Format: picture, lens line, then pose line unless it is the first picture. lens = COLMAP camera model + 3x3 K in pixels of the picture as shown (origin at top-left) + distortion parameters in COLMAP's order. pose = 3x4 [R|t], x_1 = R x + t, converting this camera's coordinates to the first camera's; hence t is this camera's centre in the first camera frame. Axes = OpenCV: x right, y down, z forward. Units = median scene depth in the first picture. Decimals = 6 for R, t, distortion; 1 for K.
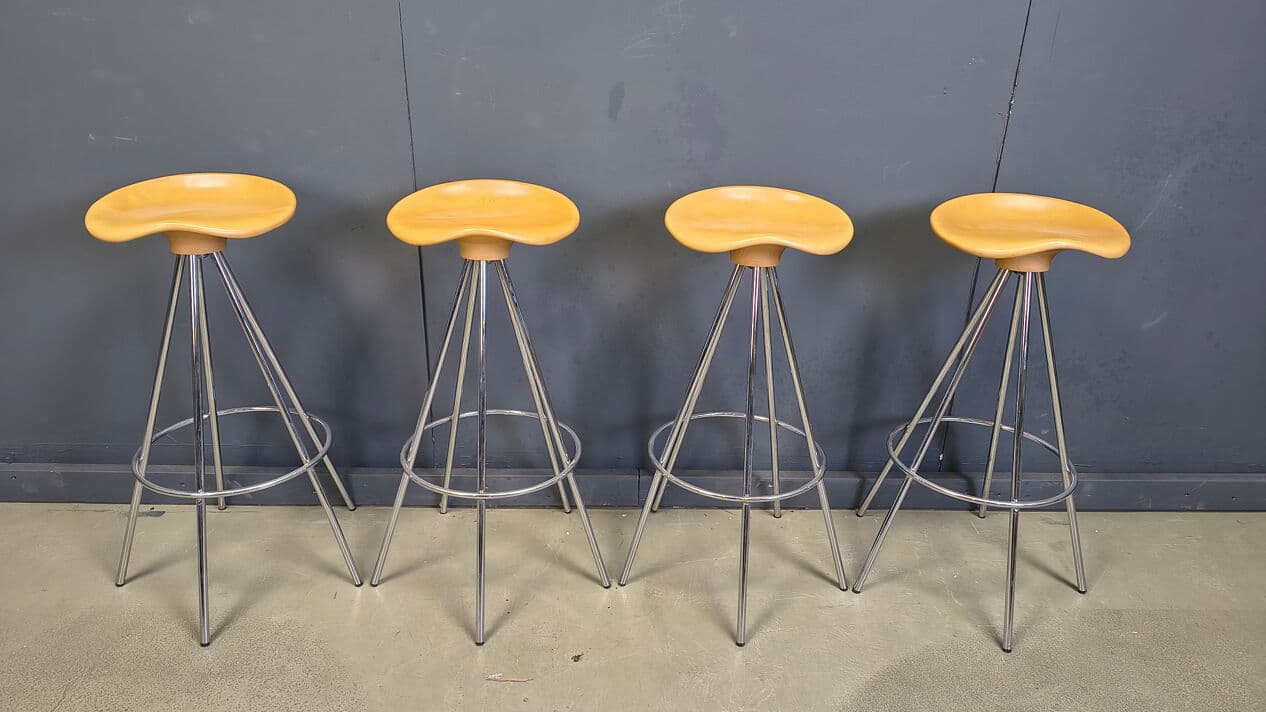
lens RADIAL K [[869.6, 0, 629.9], [0, 869.6, 367.7], [0, 0, 1]] dist [0.045353, -0.053971]
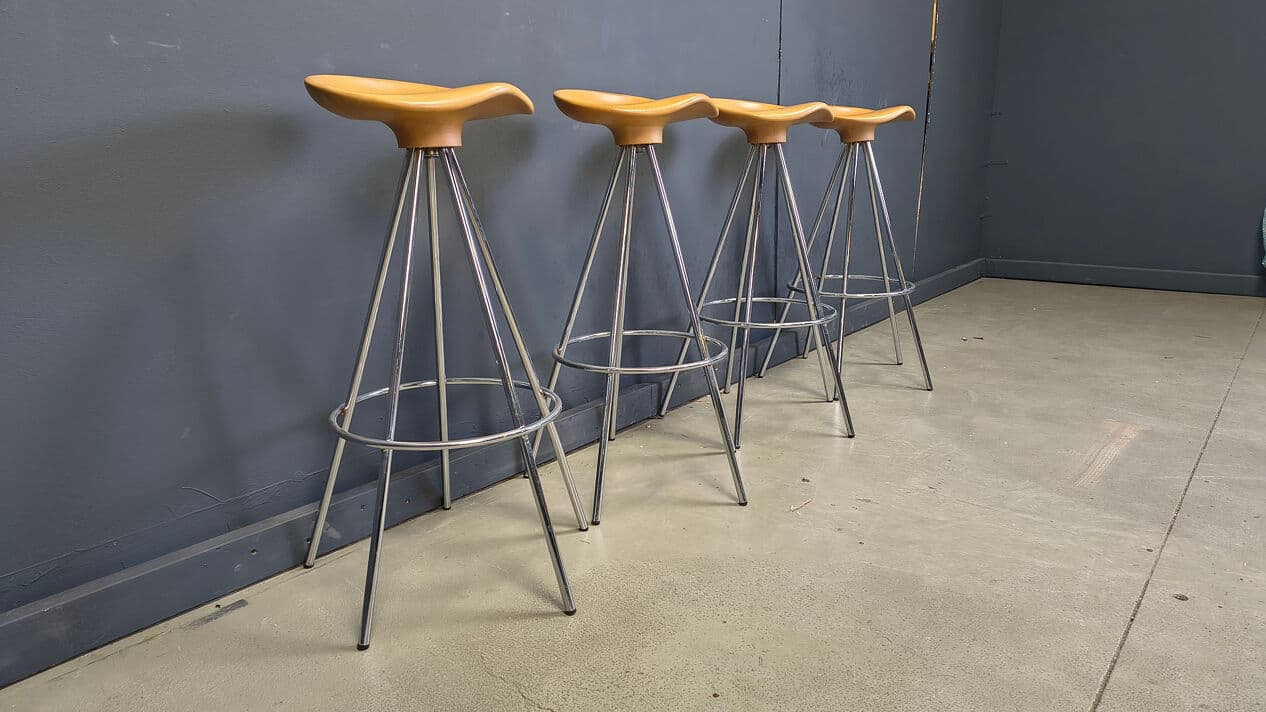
lens RADIAL K [[869.6, 0, 631.9], [0, 869.6, 359.5], [0, 0, 1]] dist [0.045353, -0.053971]
pose [[0.635508, -0.219786, 0.740151, -0.889832], [0.338560, 0.940877, -0.011302, 0.109833], [-0.693907, 0.257768, 0.672345, 0.319801]]
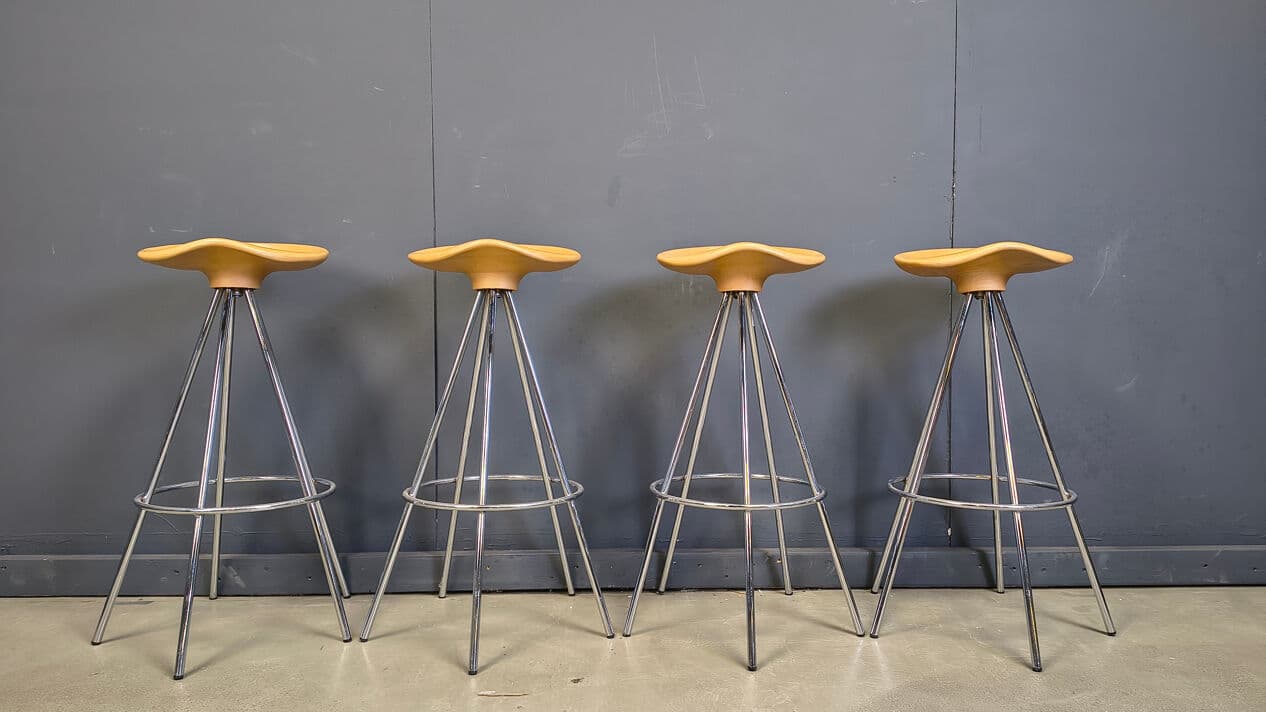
lens RADIAL K [[869.6, 0, 650.5], [0, 869.6, 360.5], [0, 0, 1]] dist [0.045353, -0.053971]
pose [[0.999624, -0.026181, 0.008192, 0.017080], [0.027353, 0.928400, -0.370573, 0.323086], [0.002096, 0.370658, 0.928767, 0.008323]]
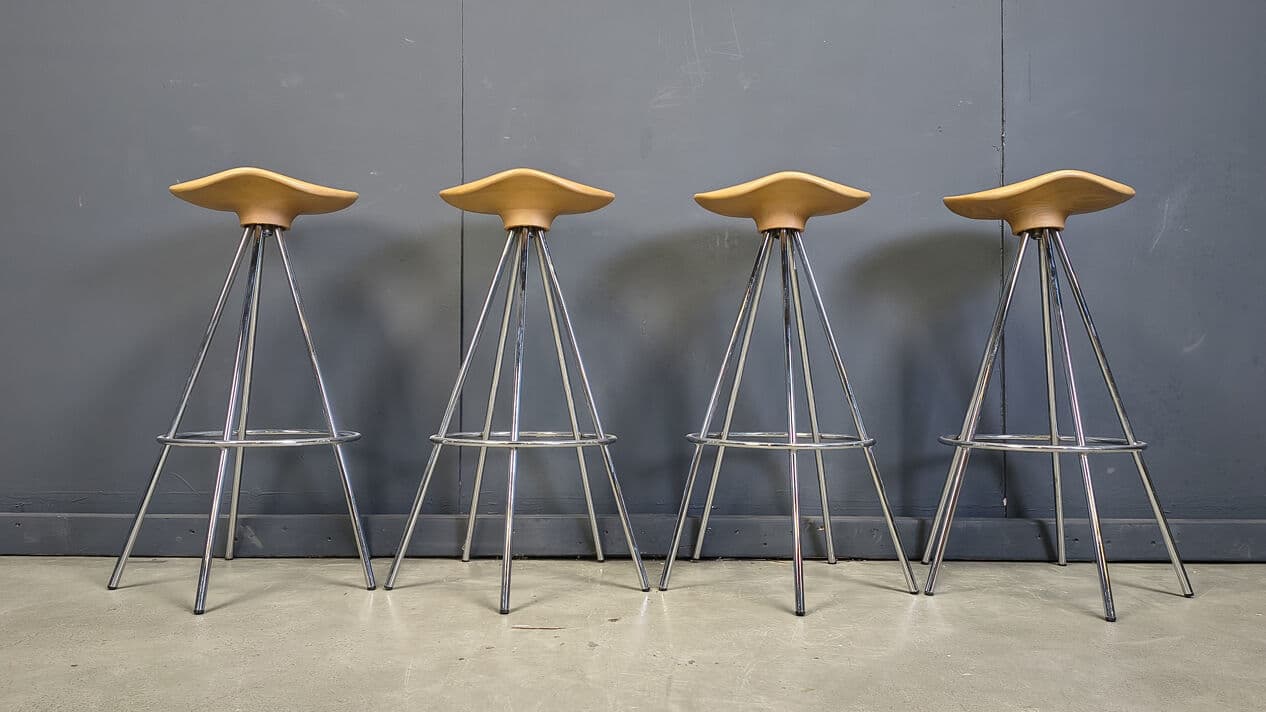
lens RADIAL K [[916.4, 0, 626.9], [0, 916.4, 355.7], [0, 0, 1]] dist [0.032226, -0.032695]
pose [[0.999370, -0.023041, -0.027001, -0.014919], [0.009245, 0.903403, -0.428694, 0.434572], [0.034270, 0.428174, 0.903046, 0.047820]]
